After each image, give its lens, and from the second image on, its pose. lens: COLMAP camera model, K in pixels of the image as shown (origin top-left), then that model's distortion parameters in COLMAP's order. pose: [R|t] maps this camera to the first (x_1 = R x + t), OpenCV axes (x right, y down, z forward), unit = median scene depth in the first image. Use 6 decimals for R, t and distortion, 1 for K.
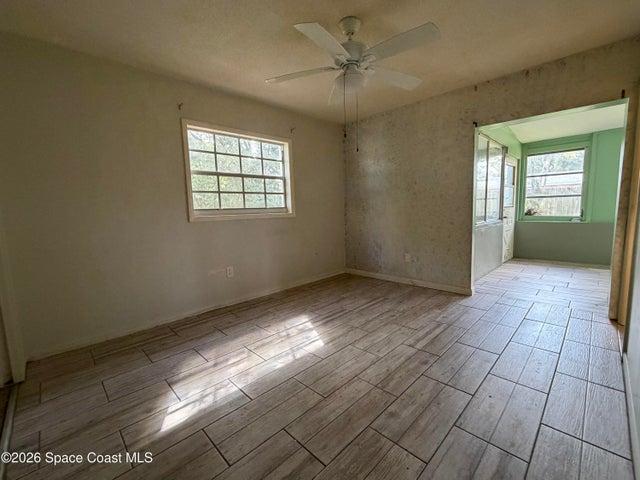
lens RADIAL K [[278.7, 0, 316.1], [0, 278.7, 243.3], [0, 0, 1]] dist [0.011860, 0.000658]
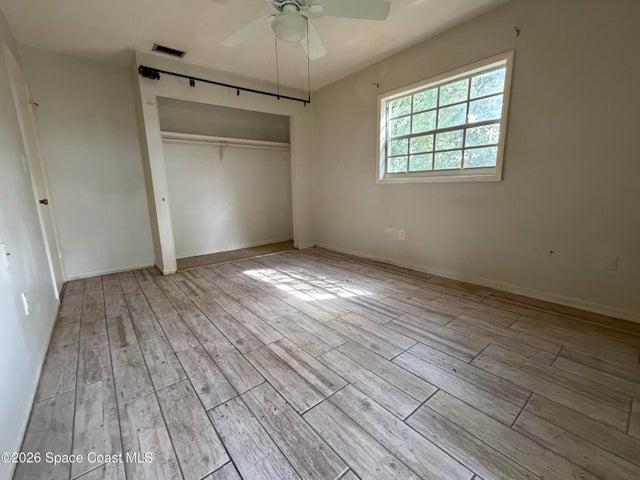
lens RADIAL K [[278.7, 0, 320.9], [0, 278.7, 237.7], [0, 0, 1]] dist [0.011860, 0.000658]
pose [[-0.085576, 0.212174, -0.973478, 0.784797], [-0.097569, 0.970581, 0.220119, -0.090455], [0.991543, 0.113818, -0.062357, 0.845439]]
